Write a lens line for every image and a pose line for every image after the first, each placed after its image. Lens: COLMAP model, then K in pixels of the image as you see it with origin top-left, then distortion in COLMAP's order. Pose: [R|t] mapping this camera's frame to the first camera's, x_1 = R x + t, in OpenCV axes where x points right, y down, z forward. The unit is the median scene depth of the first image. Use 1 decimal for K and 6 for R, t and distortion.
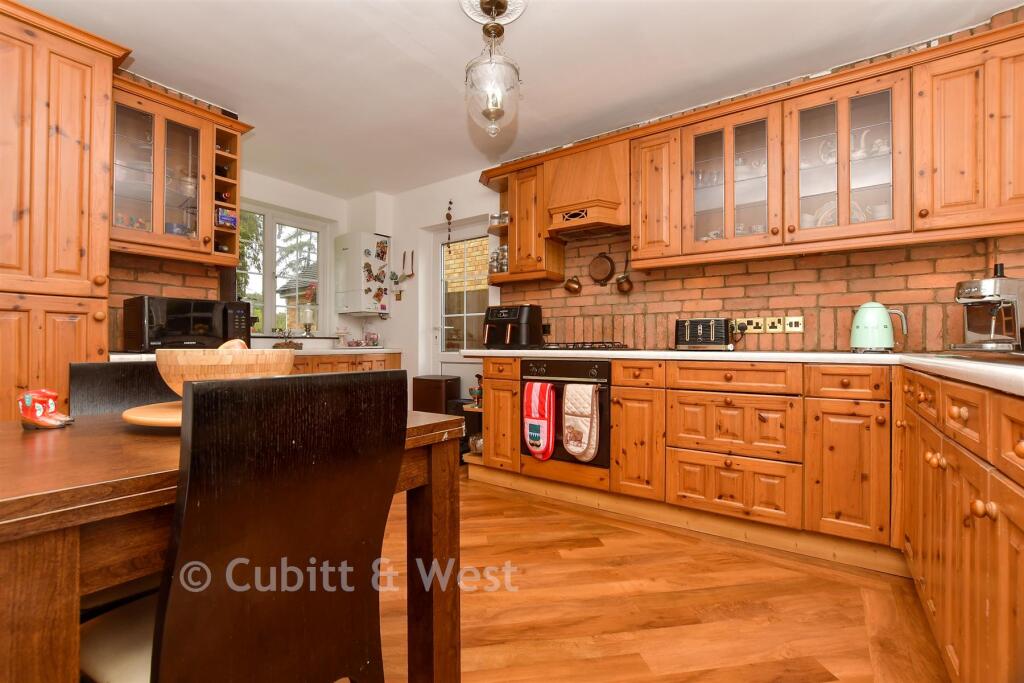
lens RADIAL K [[451.6, 0, 508.3], [0, 451.6, 343.7], [0, 0, 1]] dist [-0.017864, 0.000269]
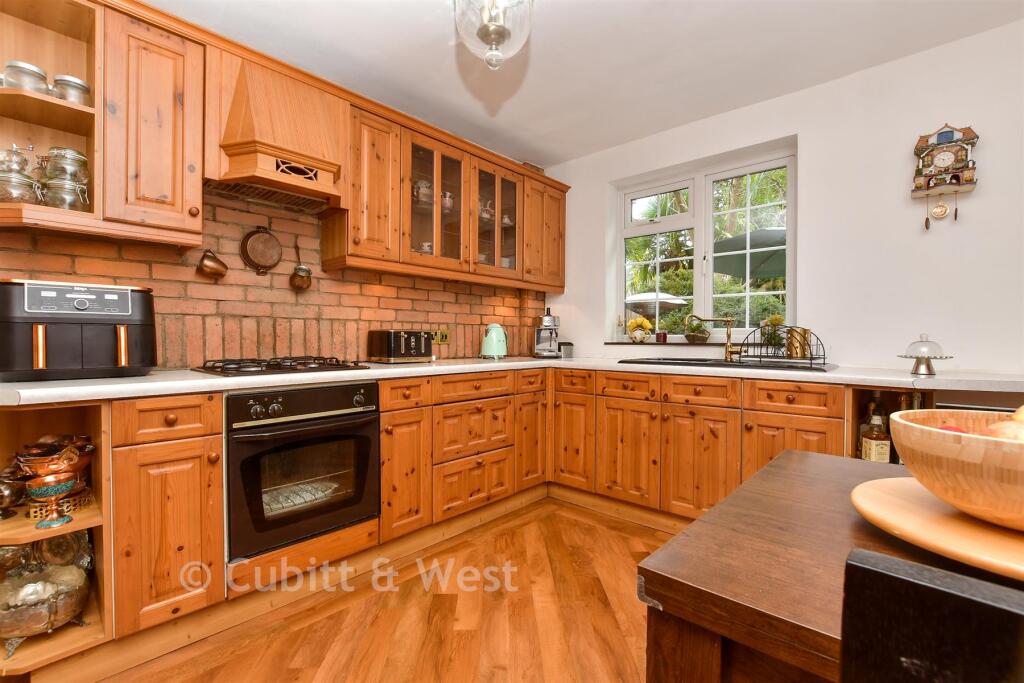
lens RADIAL K [[451.6, 0, 508.3], [0, 451.6, 343.7], [0, 0, 1]] dist [-0.017864, 0.000269]
pose [[0.119849, -0.013775, 0.992697, -0.556723], [-0.004313, 0.999887, 0.014395, -0.043721], [-0.992783, -0.006007, 0.119776, 0.701211]]
